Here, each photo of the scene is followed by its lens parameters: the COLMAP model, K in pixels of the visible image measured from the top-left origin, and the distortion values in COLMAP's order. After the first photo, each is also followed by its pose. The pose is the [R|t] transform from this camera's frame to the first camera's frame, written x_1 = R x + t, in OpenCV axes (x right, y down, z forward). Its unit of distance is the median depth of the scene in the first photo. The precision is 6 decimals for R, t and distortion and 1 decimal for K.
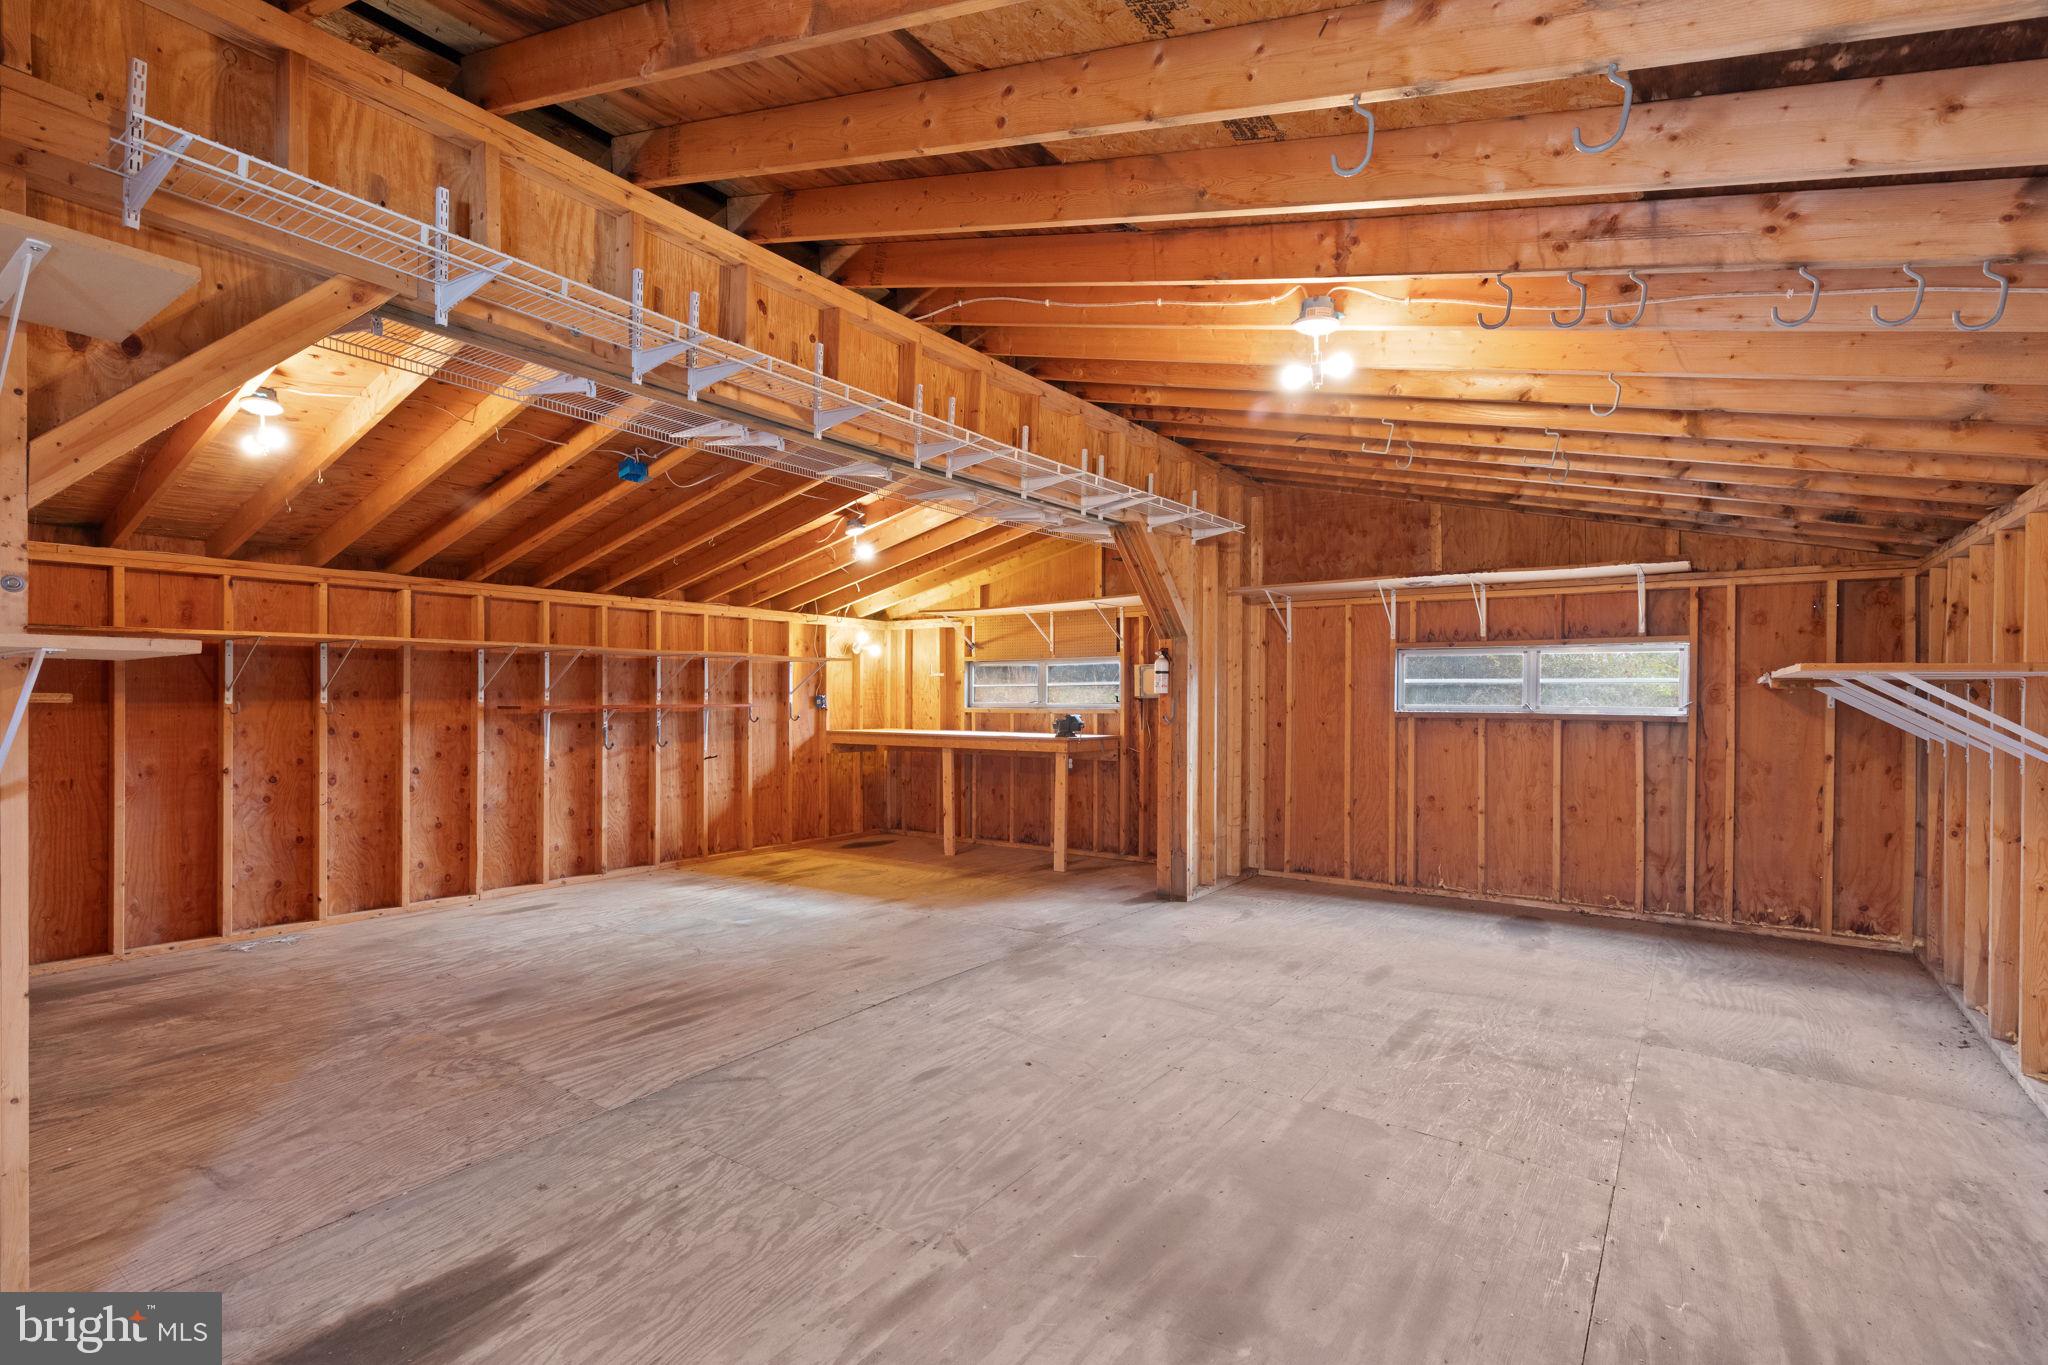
lens RADIAL K [[957.5, 0, 1023.3], [0, 957.5, 726.2], [0, 0, 1]] dist [0.003636, -0.000213]
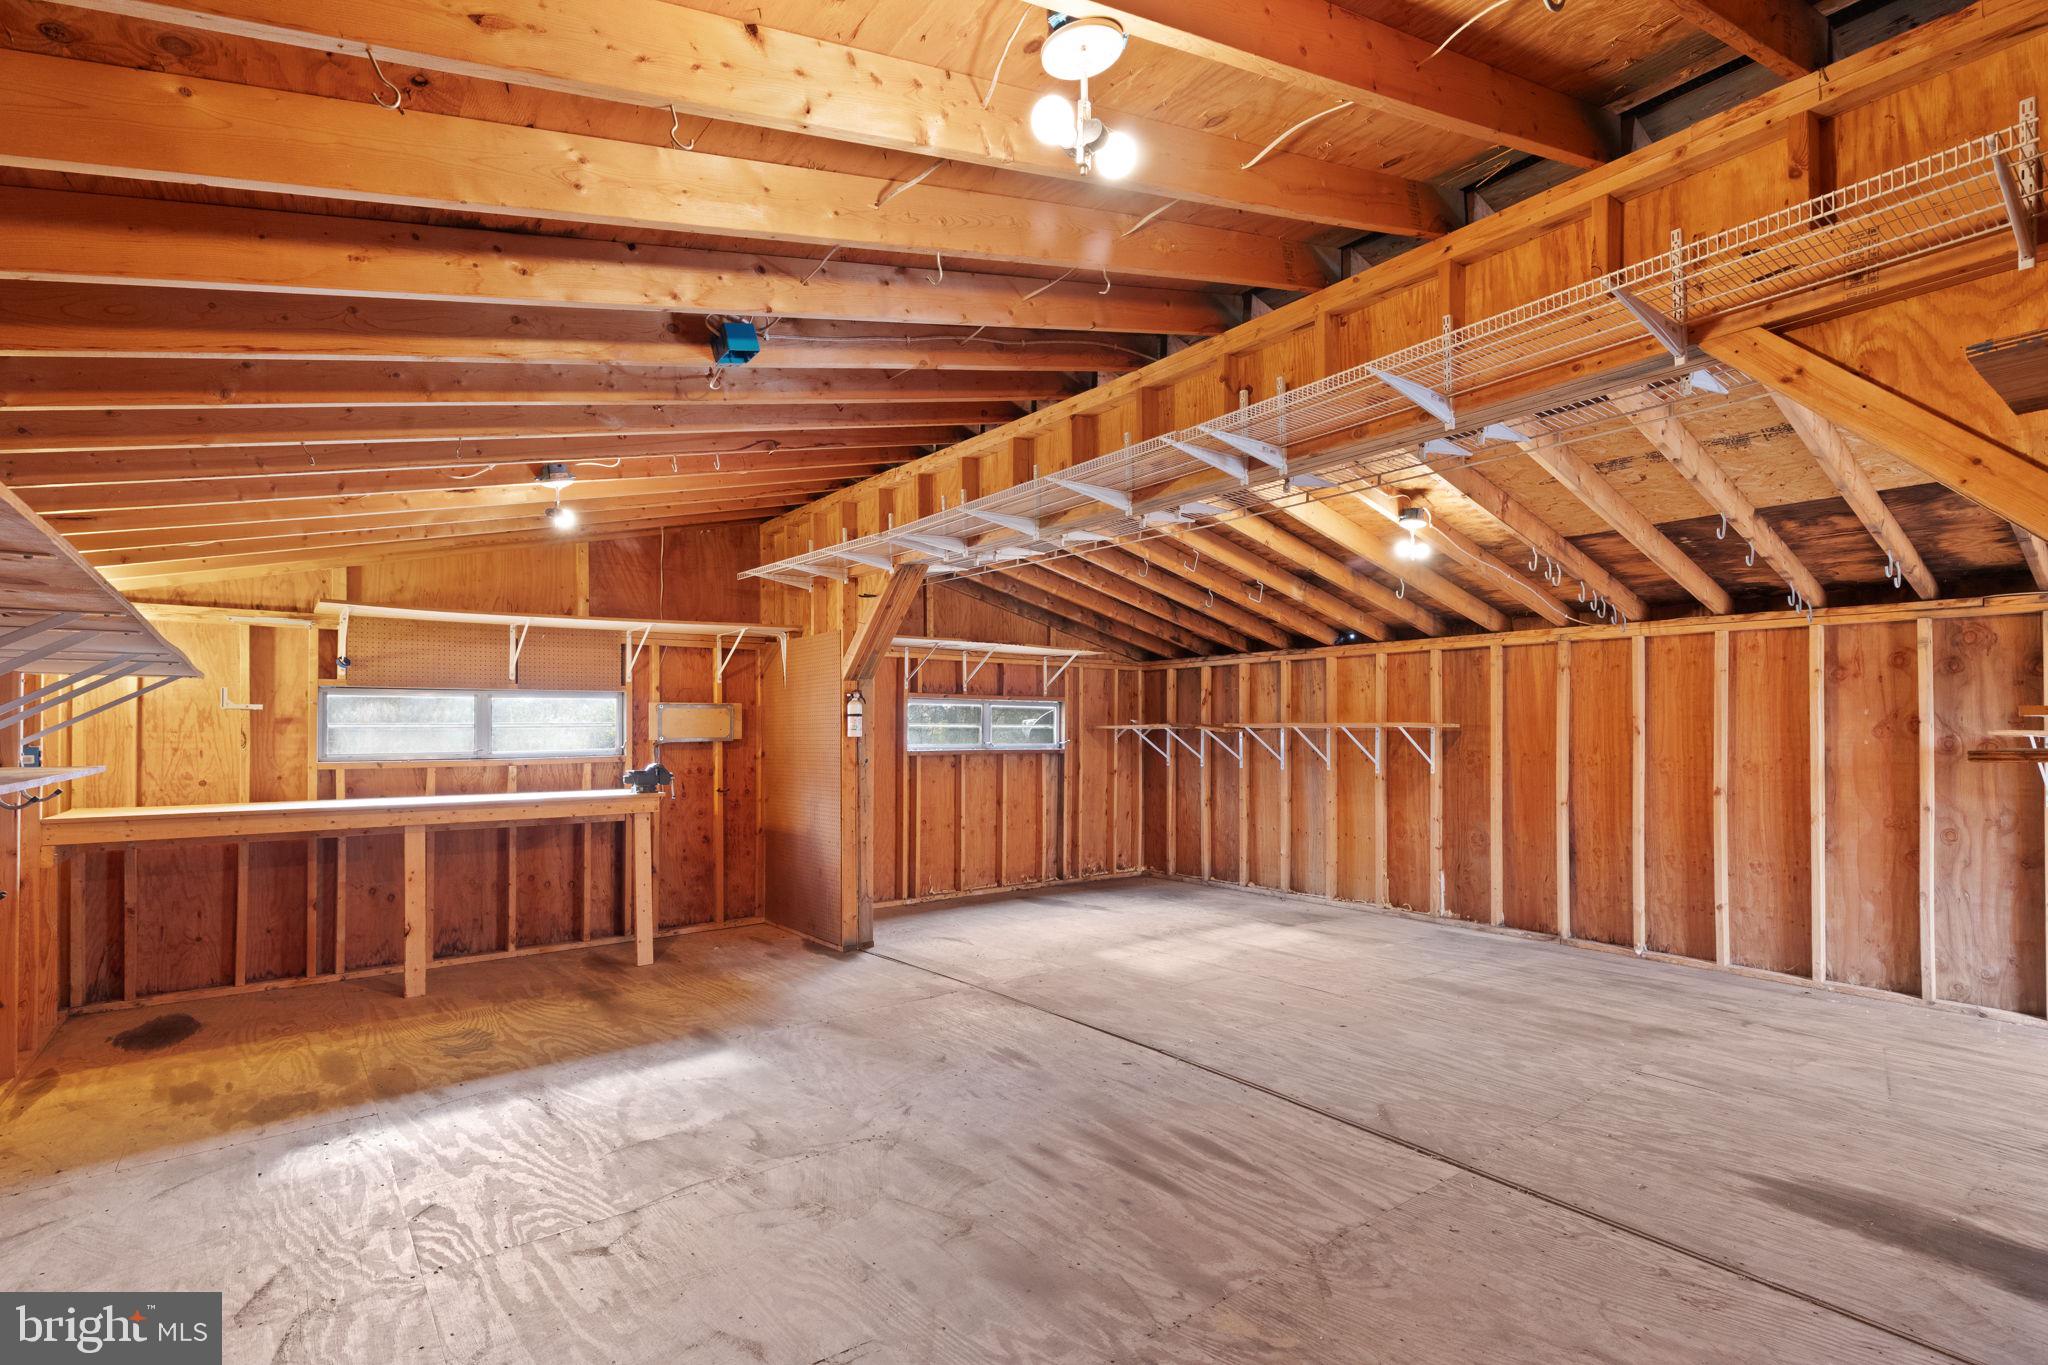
lens RADIAL K [[957.5, 0, 1023.3], [0, 957.5, 726.2], [0, 0, 1]] dist [0.003636, -0.000213]
pose [[0.293871, 0.003388, 0.955839, -1.124581], [0.035236, 0.999276, -0.014376, -0.037874], [-0.955195, 0.037905, 0.293539, 0.847932]]
